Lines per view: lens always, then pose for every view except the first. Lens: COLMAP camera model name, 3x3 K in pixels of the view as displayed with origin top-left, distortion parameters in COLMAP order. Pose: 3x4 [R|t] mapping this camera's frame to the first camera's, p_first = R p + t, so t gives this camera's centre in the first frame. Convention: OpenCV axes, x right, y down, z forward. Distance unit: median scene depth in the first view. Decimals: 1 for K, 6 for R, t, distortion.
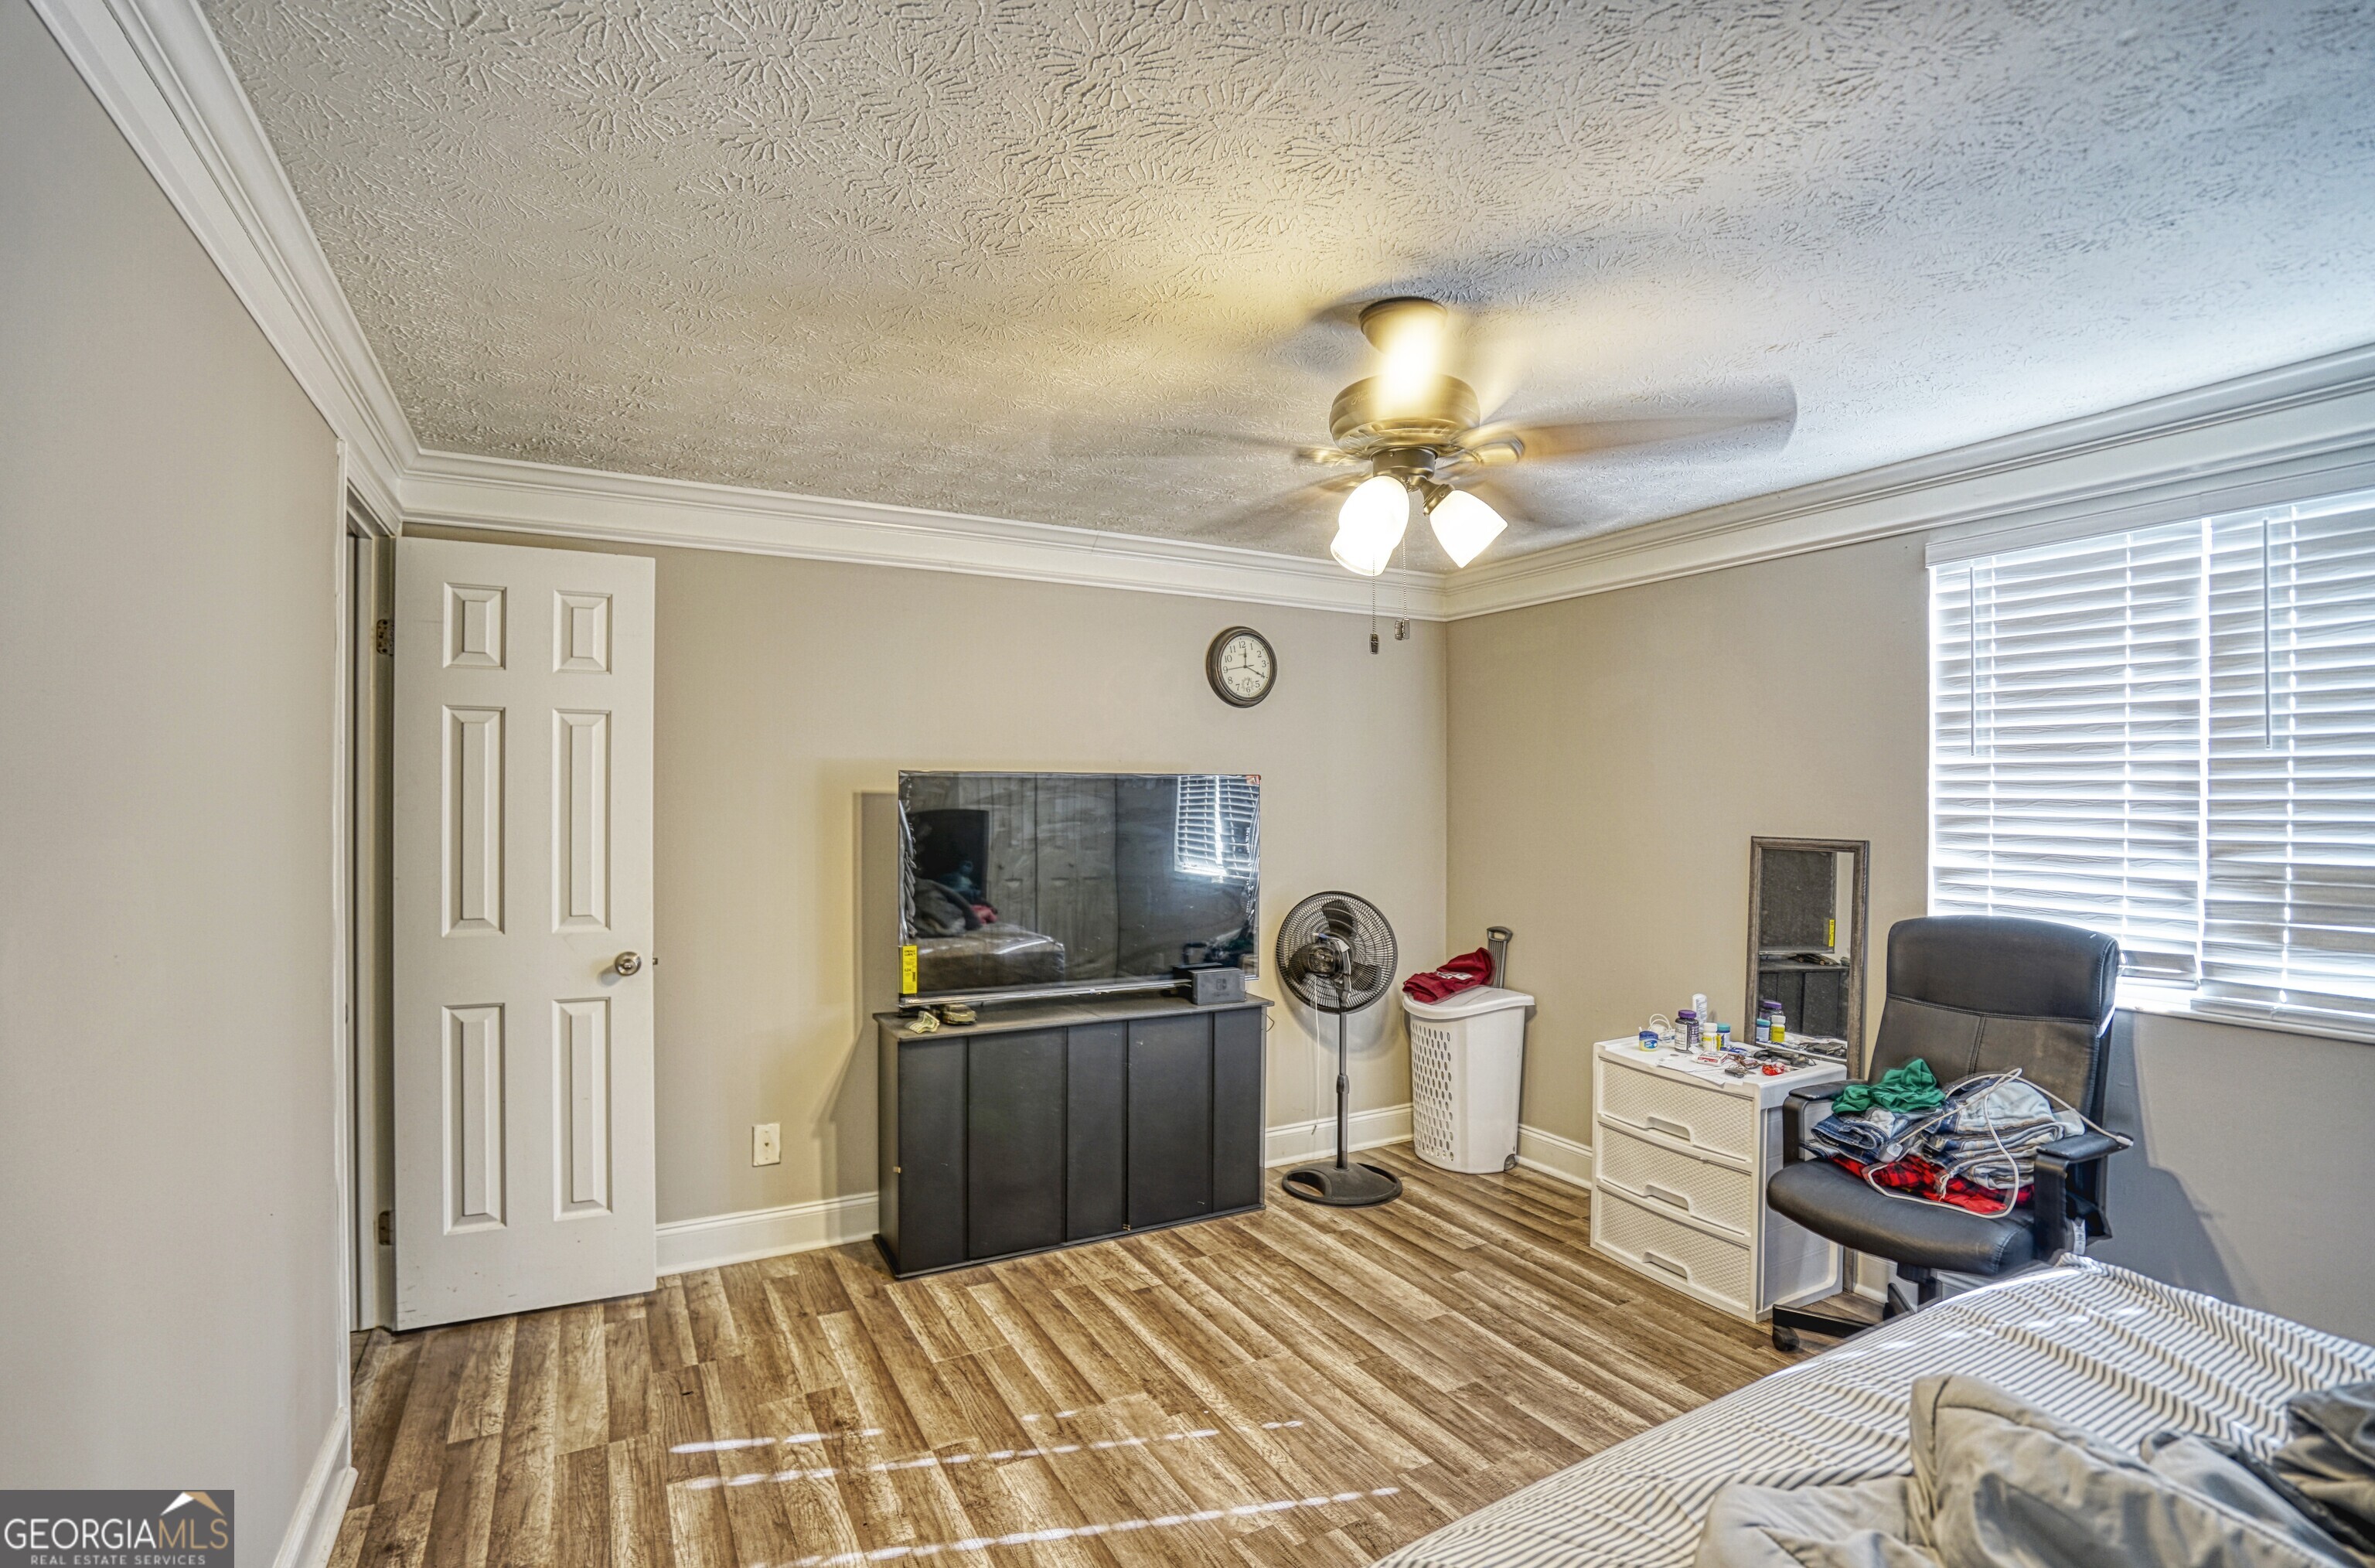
lens RADIAL K [[1104.6, 0, 1184.7], [0, 1104.6, 801.8], [0, 0, 1]] dist [-0.025568, 0.000827]
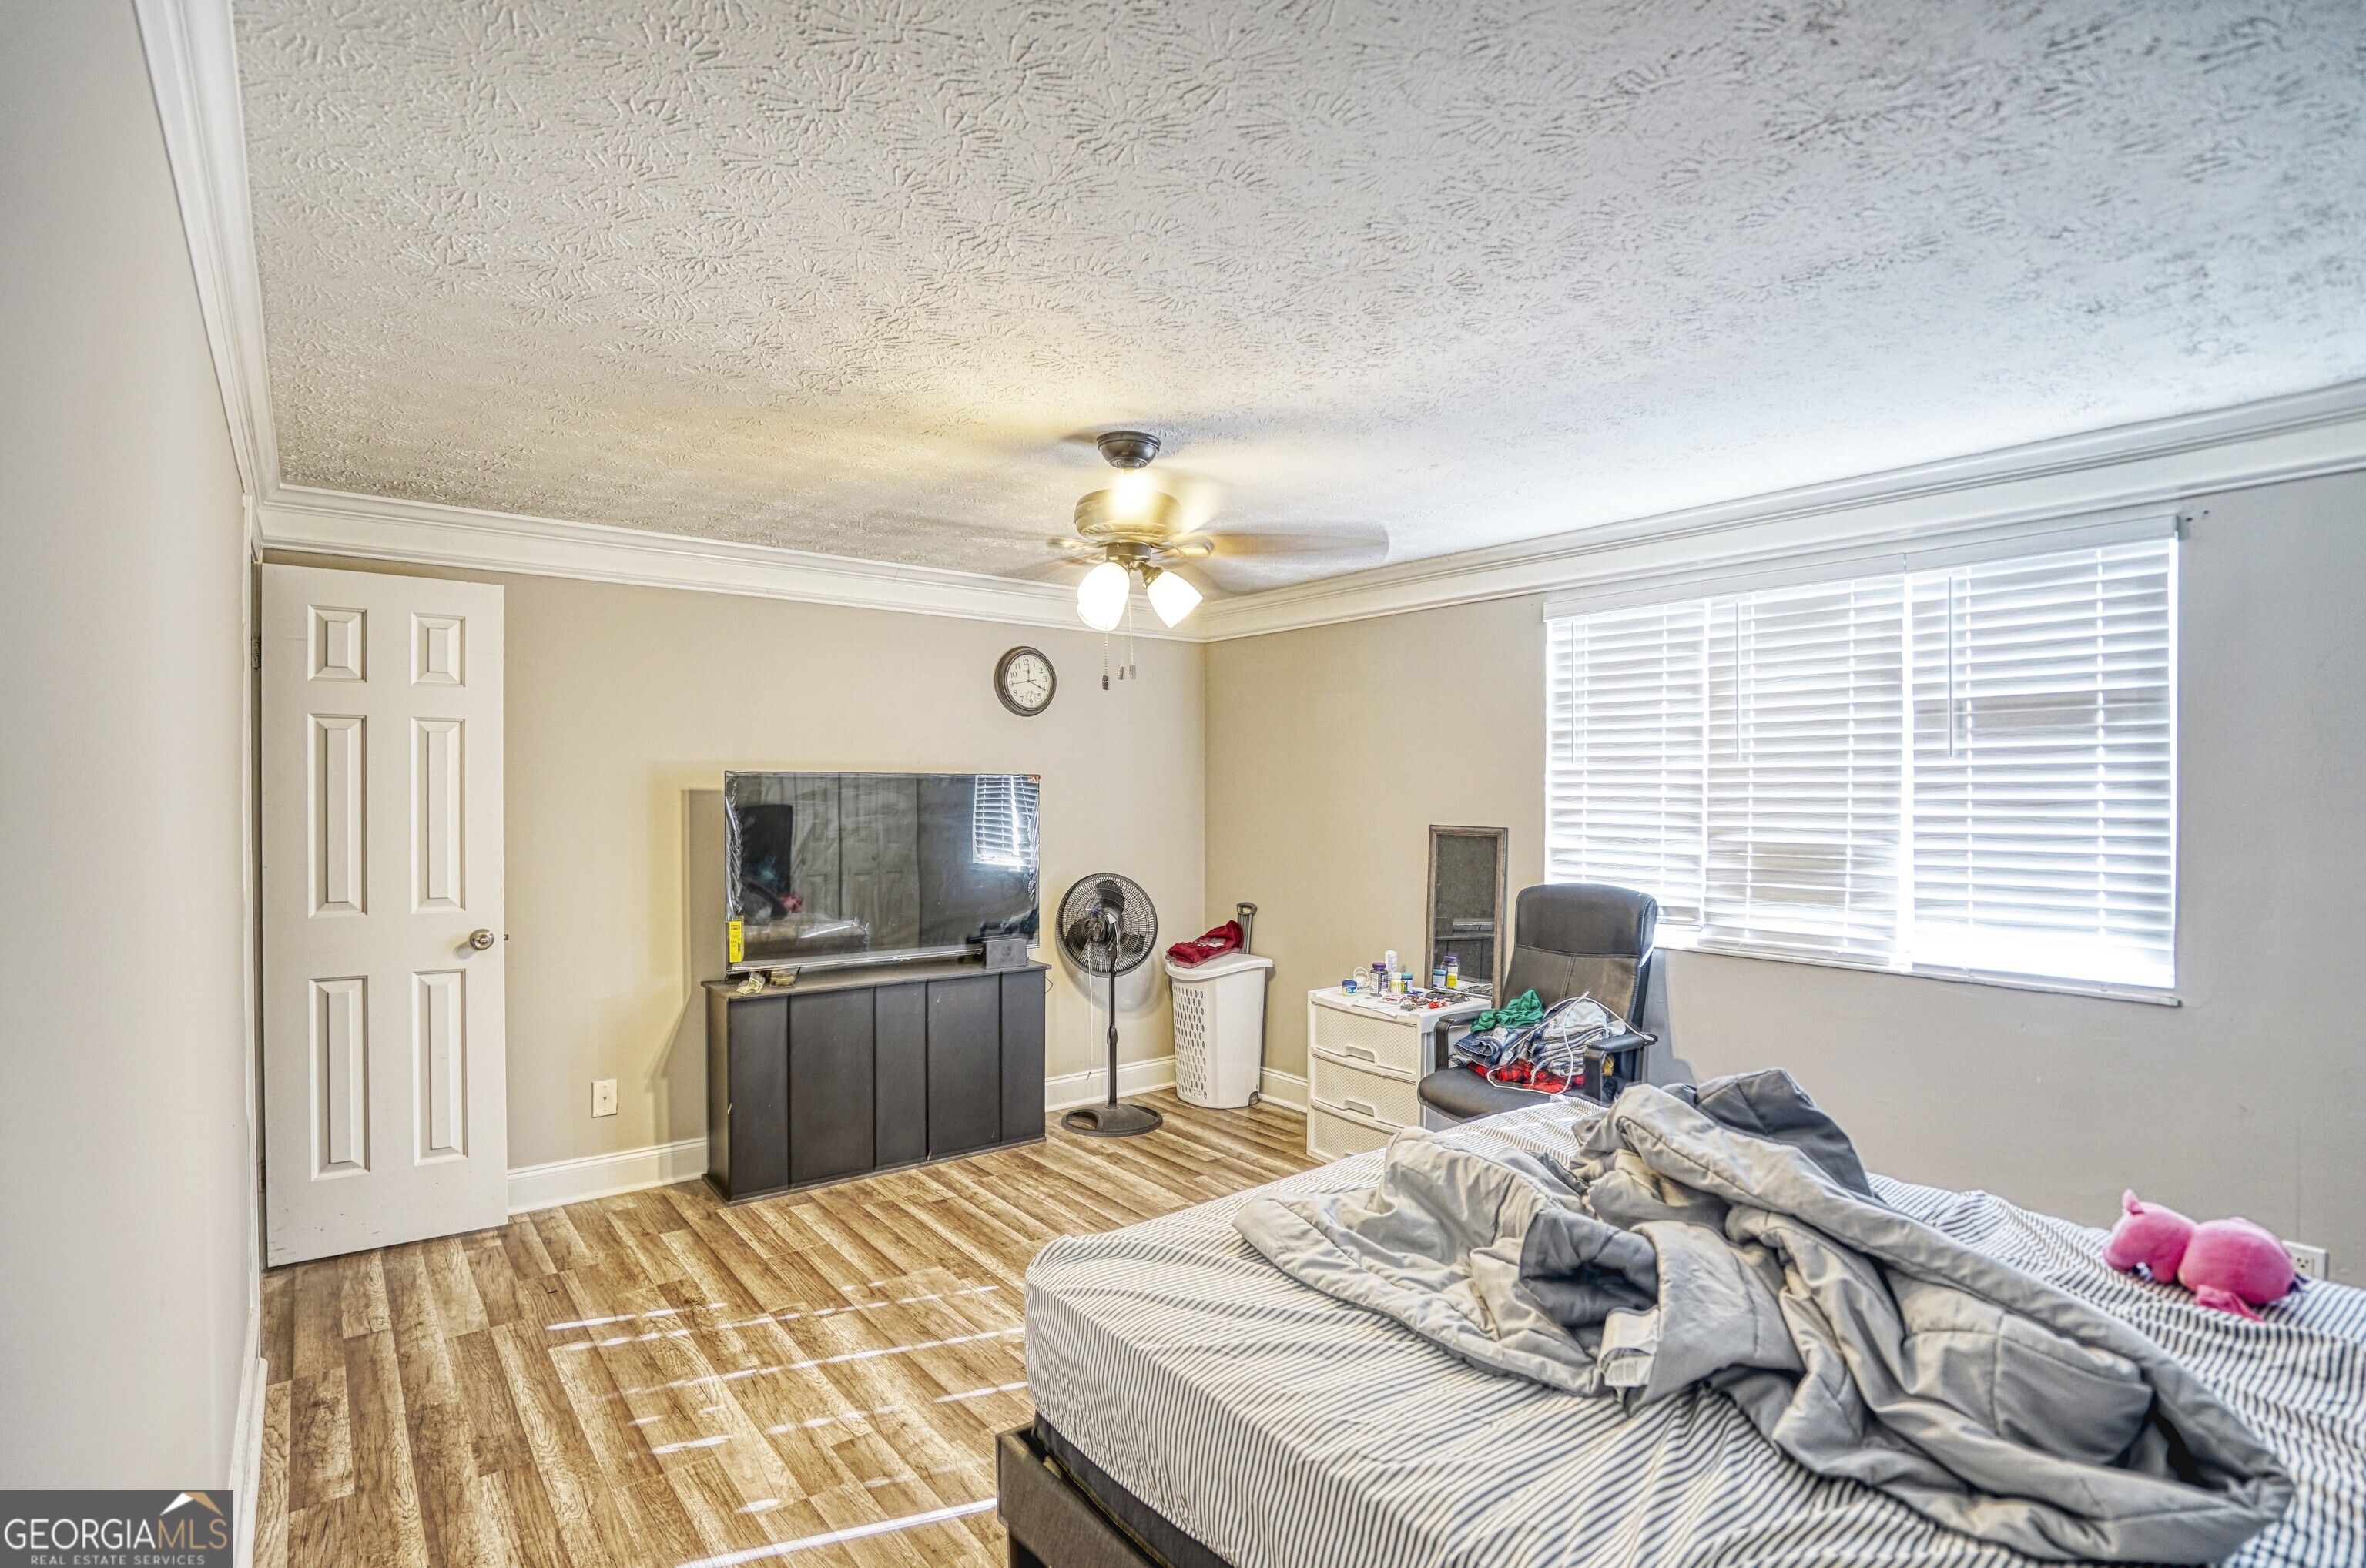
lens RADIAL K [[1119.6, 0, 1190.0], [0, 1119.6, 808.6], [0, 0, 1]] dist [-0.058437, 0.027327]
pose [[0.984533, -0.001865, 0.175191, 0.021284], [-0.000160, 0.999933, 0.011543, -0.002874], [-0.175201, -0.011392, 0.984467, -0.263323]]
